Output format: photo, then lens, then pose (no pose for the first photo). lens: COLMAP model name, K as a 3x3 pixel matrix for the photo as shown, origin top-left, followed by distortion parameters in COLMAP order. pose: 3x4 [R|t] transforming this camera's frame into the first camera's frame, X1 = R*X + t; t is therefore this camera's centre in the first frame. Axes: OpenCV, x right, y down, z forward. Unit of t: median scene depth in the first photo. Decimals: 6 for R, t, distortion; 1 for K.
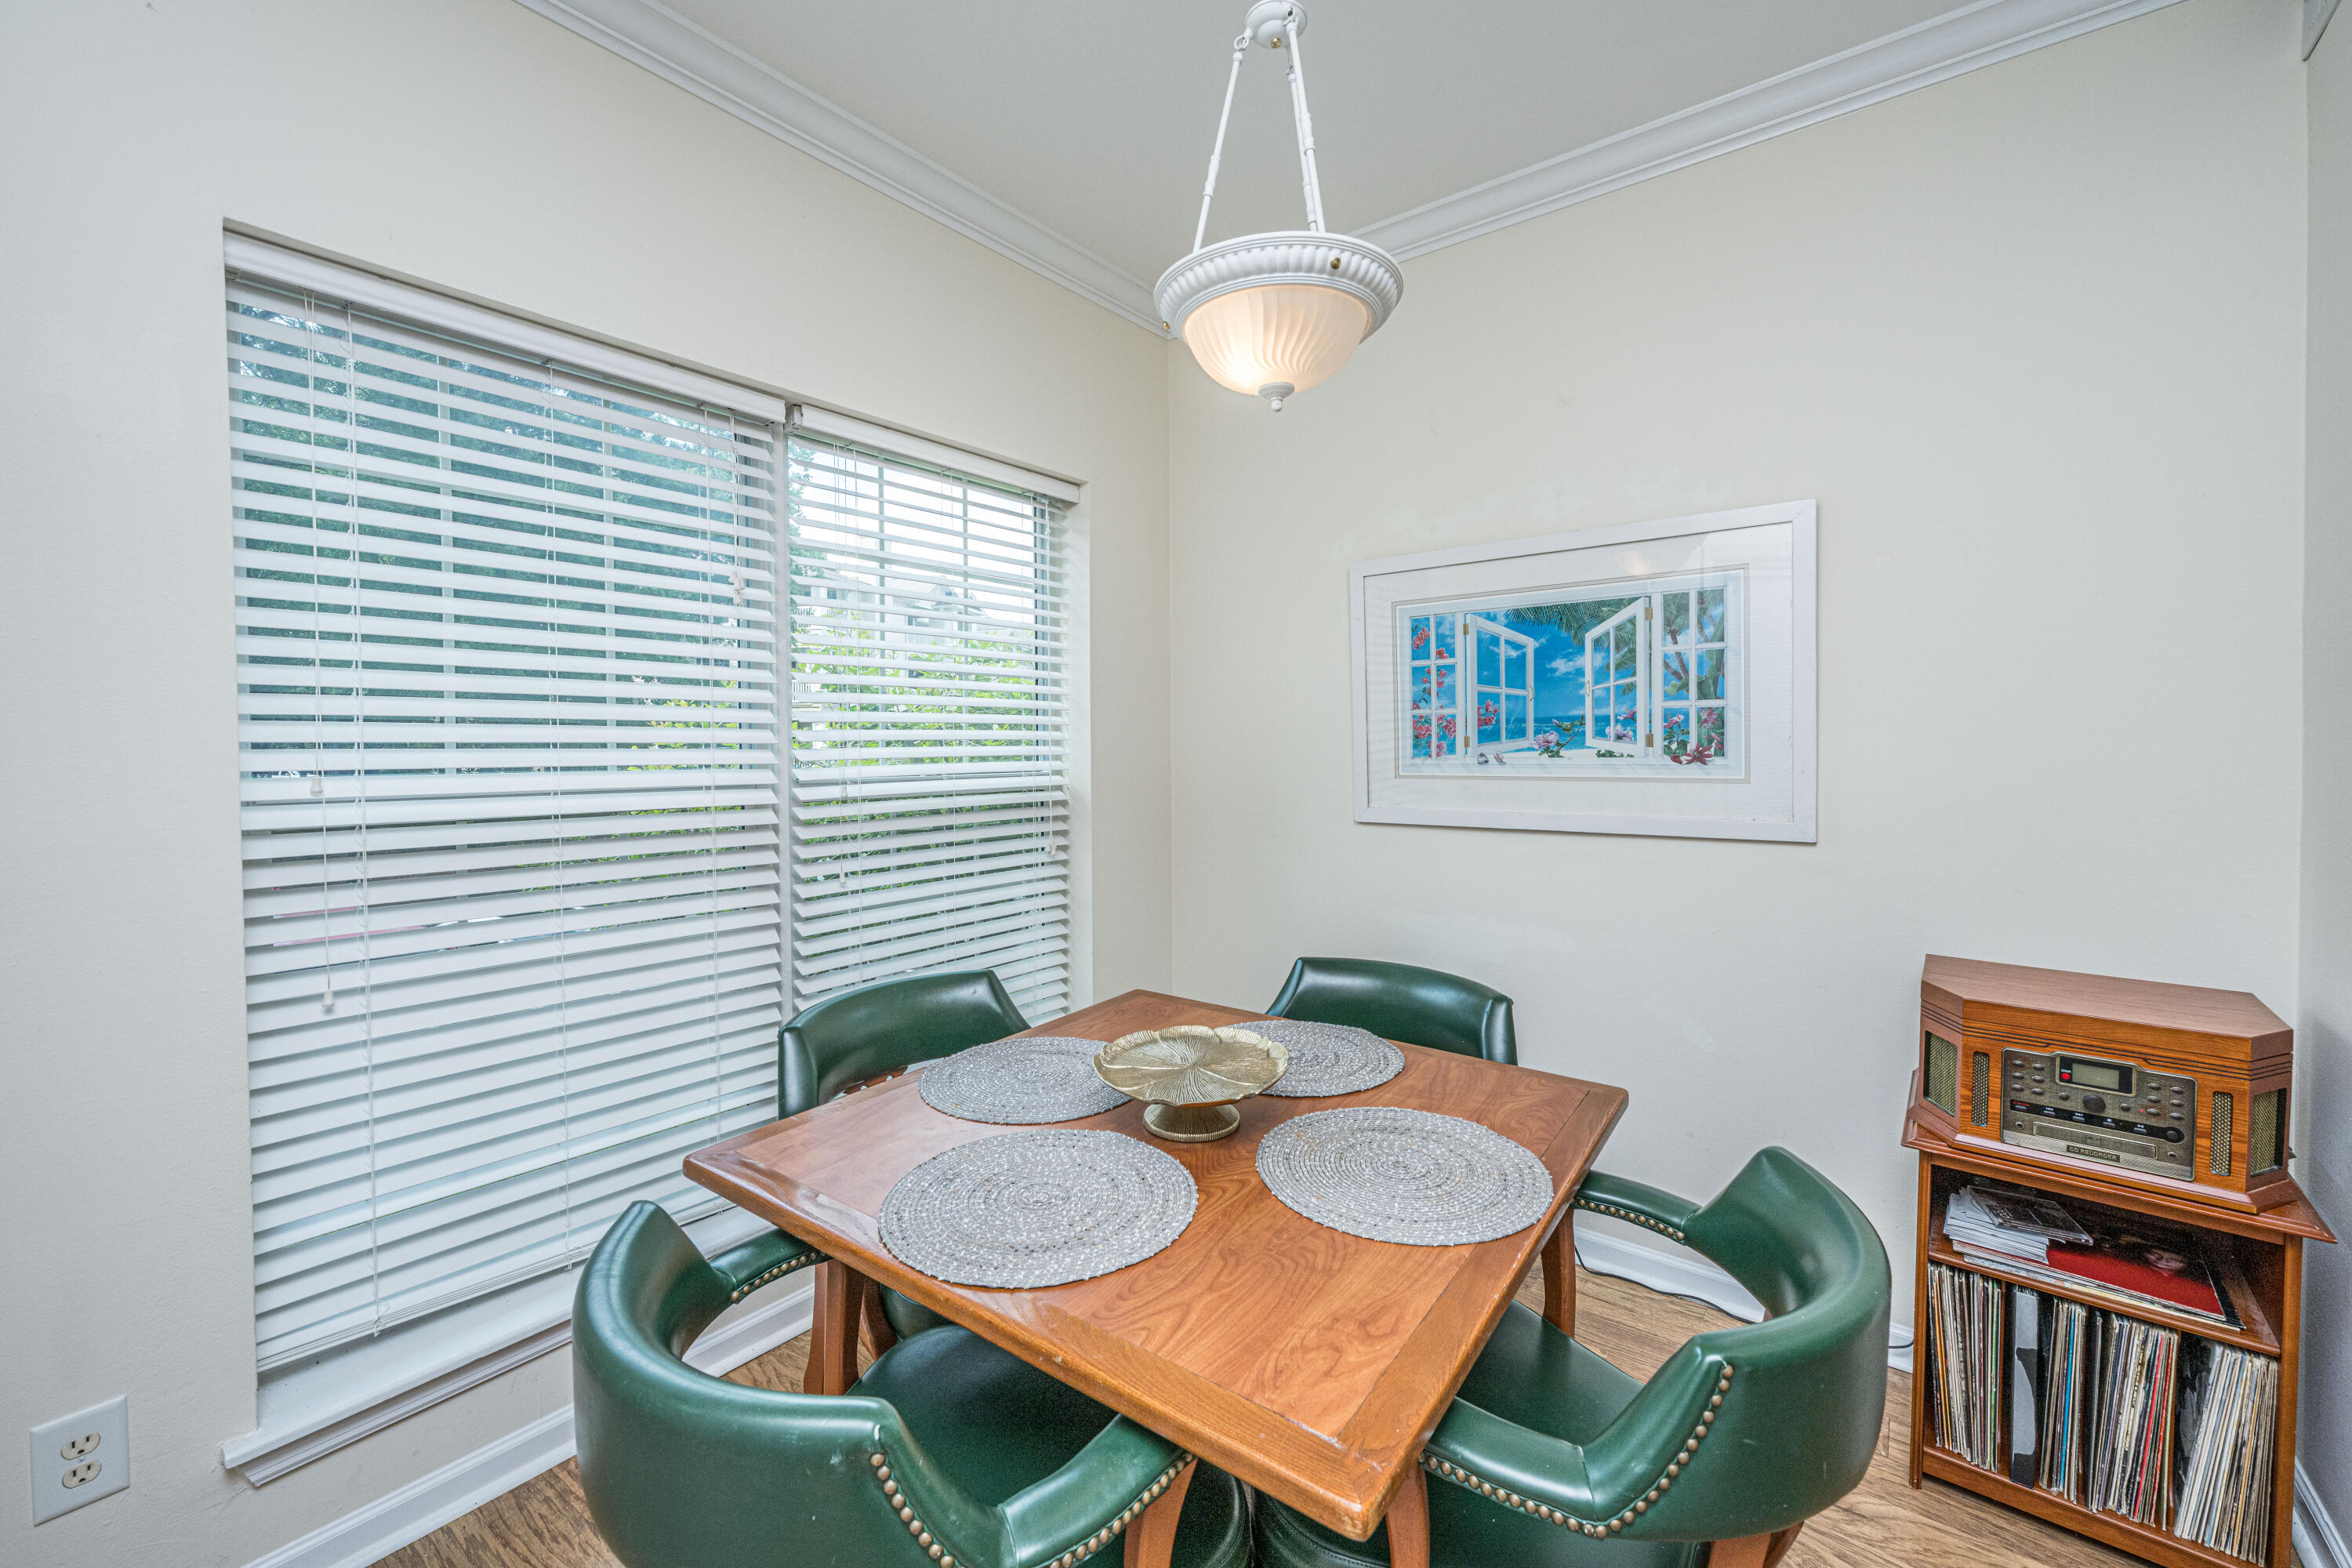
lens RADIAL K [[941.9, 0, 1177.3], [0, 941.9, 762.8], [0, 0, 1]] dist [-0.000889, 0.000051]
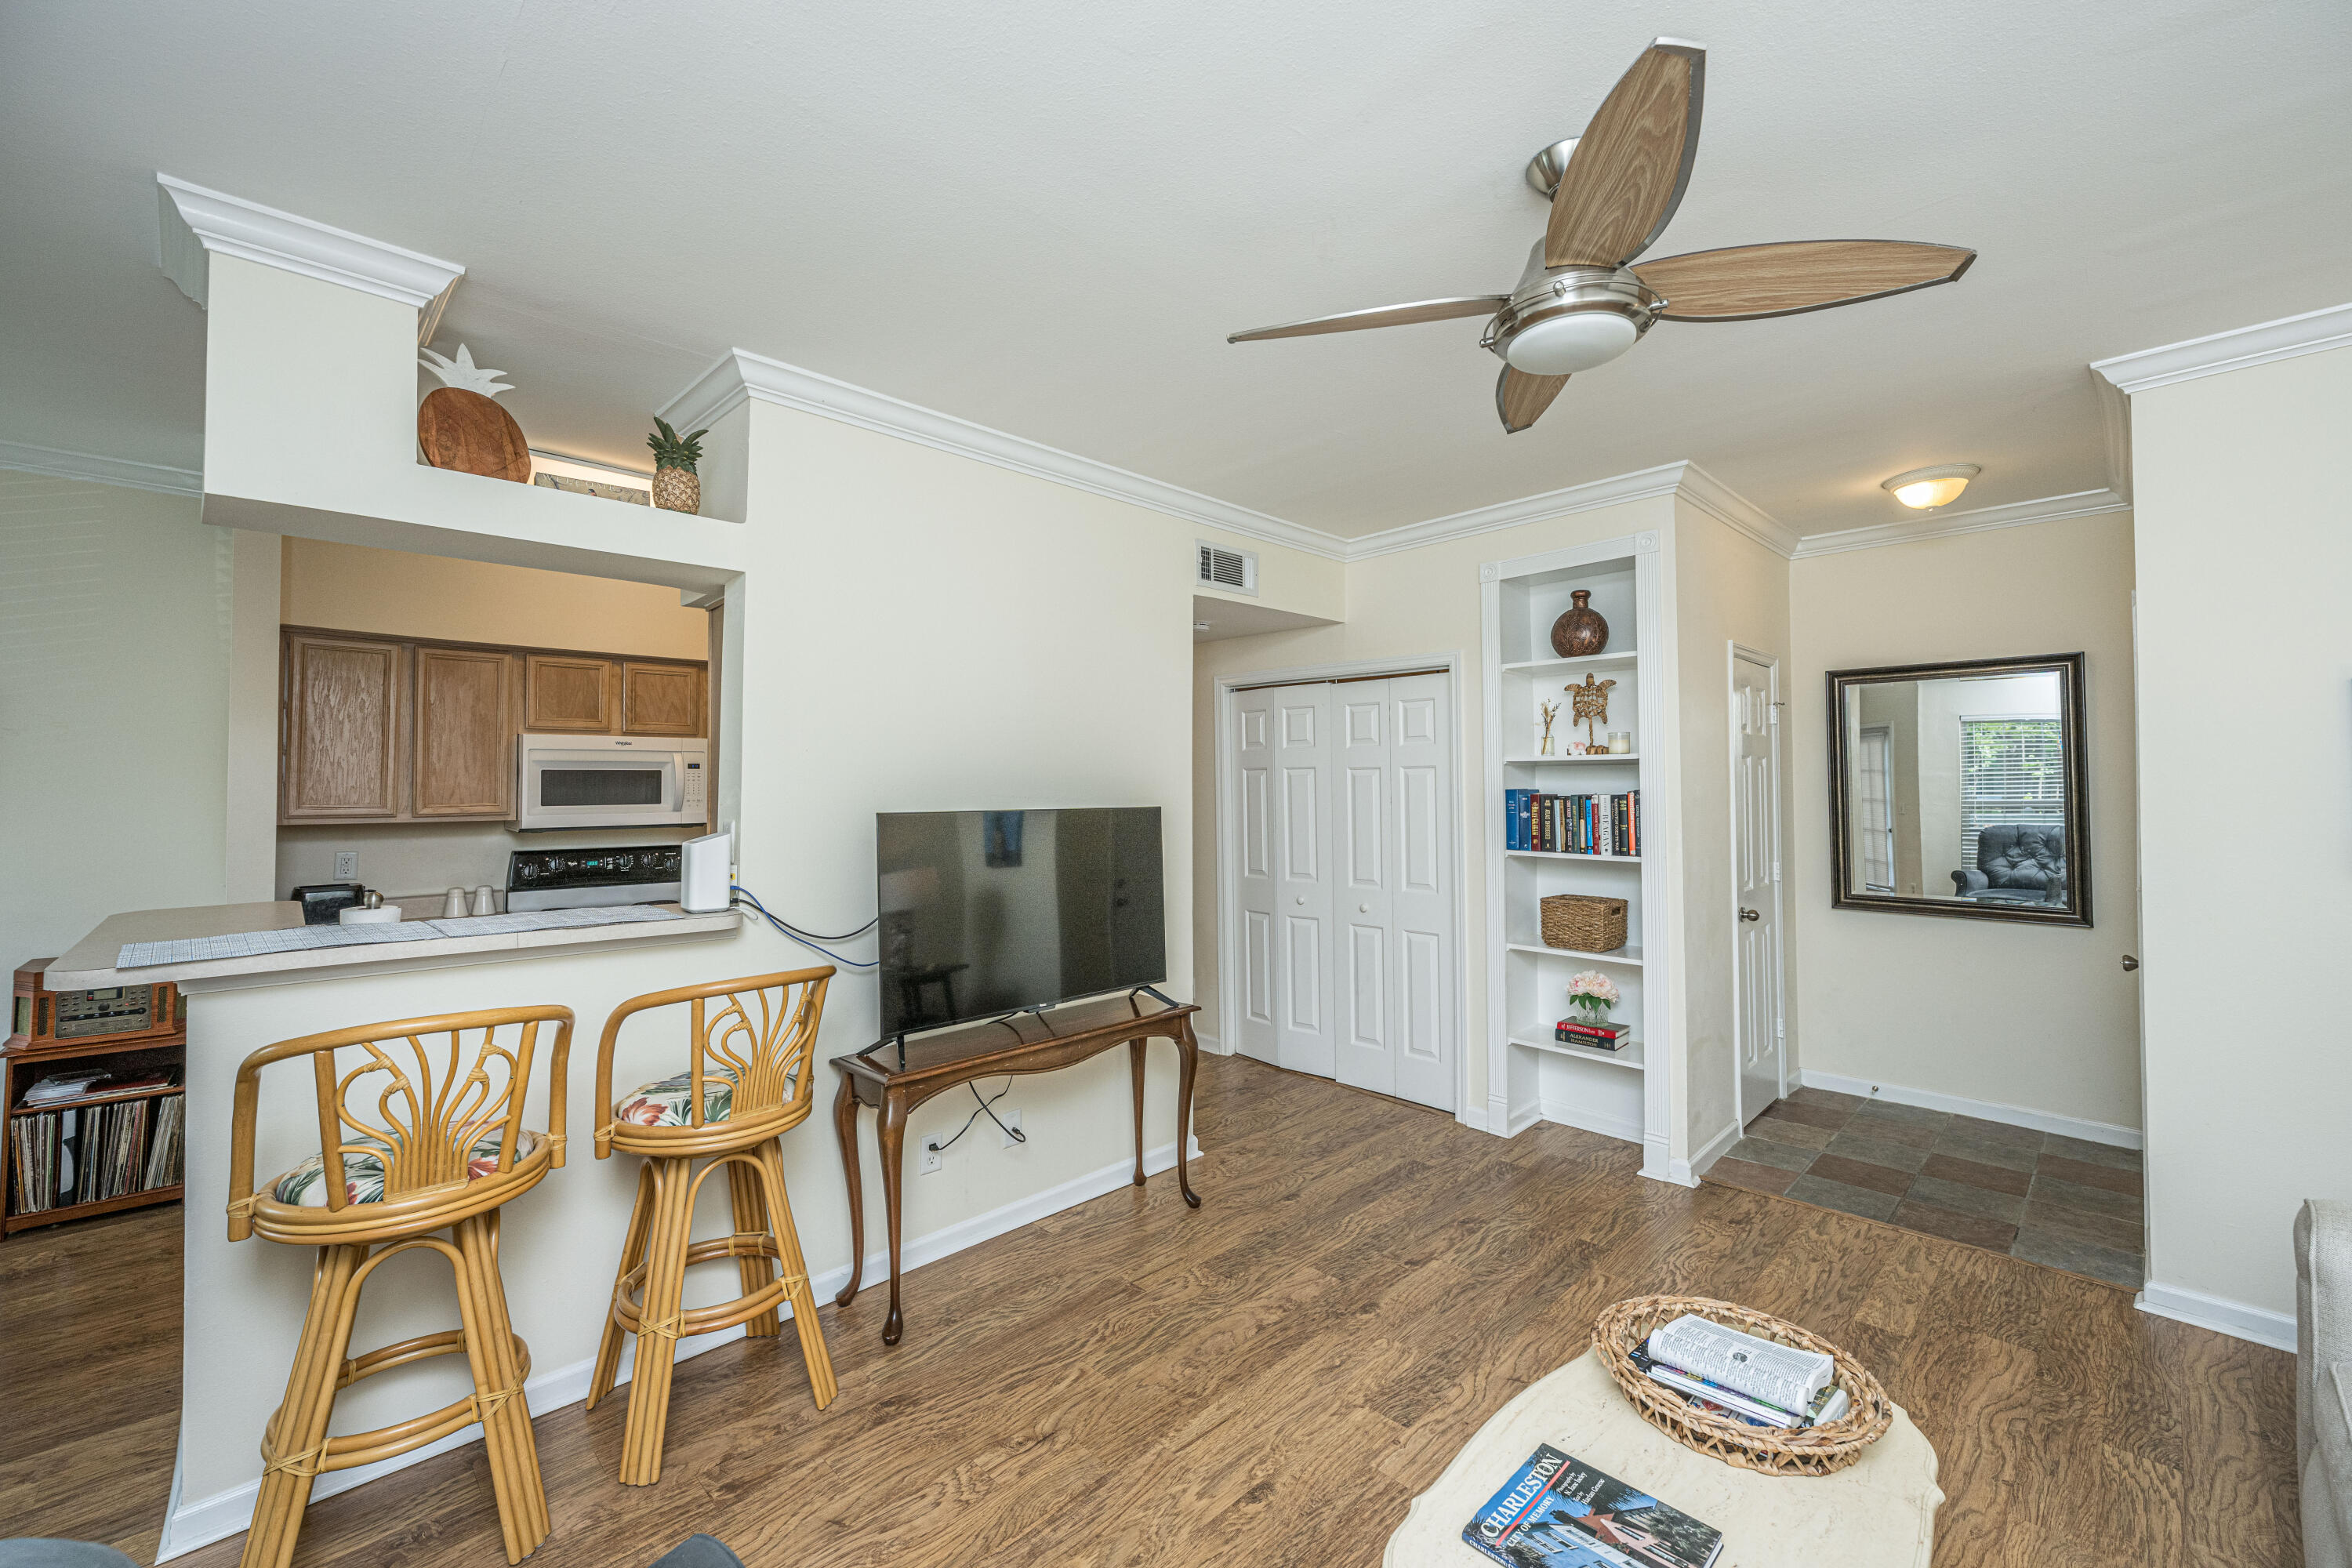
lens RADIAL K [[941.9, 0, 1173.3], [0, 941.9, 757.8], [0, 0, 1]] dist [-0.000889, 0.000051]
pose [[0.137937, 0.031749, 0.989932, -0.559924], [0.021803, 0.999147, -0.035083, -0.055336], [-0.990201, 0.026422, 0.137127, -1.148936]]
